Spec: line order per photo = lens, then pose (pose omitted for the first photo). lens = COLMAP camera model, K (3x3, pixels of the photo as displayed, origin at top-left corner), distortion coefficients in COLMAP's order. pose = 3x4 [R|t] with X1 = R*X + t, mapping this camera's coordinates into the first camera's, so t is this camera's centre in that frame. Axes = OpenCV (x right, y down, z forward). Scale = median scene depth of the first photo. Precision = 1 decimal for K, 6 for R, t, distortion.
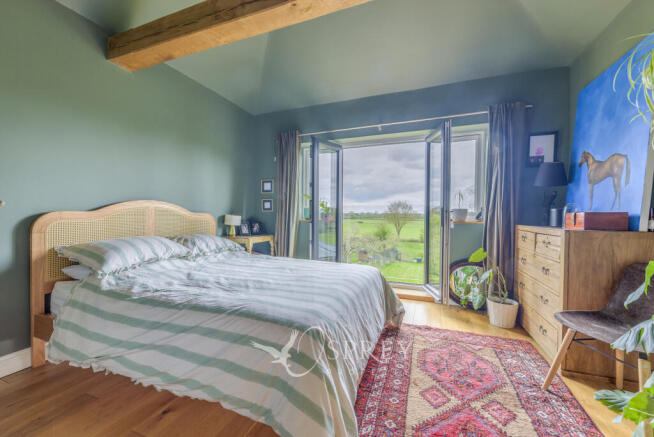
lens RADIAL K [[257.4, 0, 322.0], [0, 257.4, 220.8], [0, 0, 1]] dist [0.003770, 0.000134]
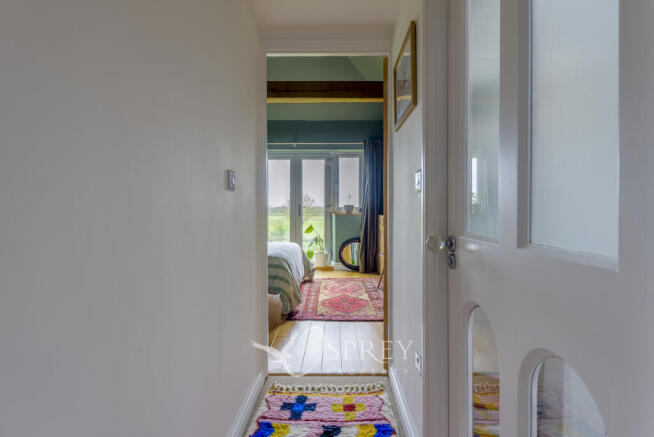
lens RADIAL K [[358.6, 0, 327.2], [0, 358.6, 217.4], [0, 0, 1]] dist [0.000163, 0.000001]
pose [[0.930556, -0.013890, 0.365885, -0.334647], [0.013564, 0.999902, 0.003462, 0.016721], [-0.365897, 0.001741, 0.930654, -0.878440]]
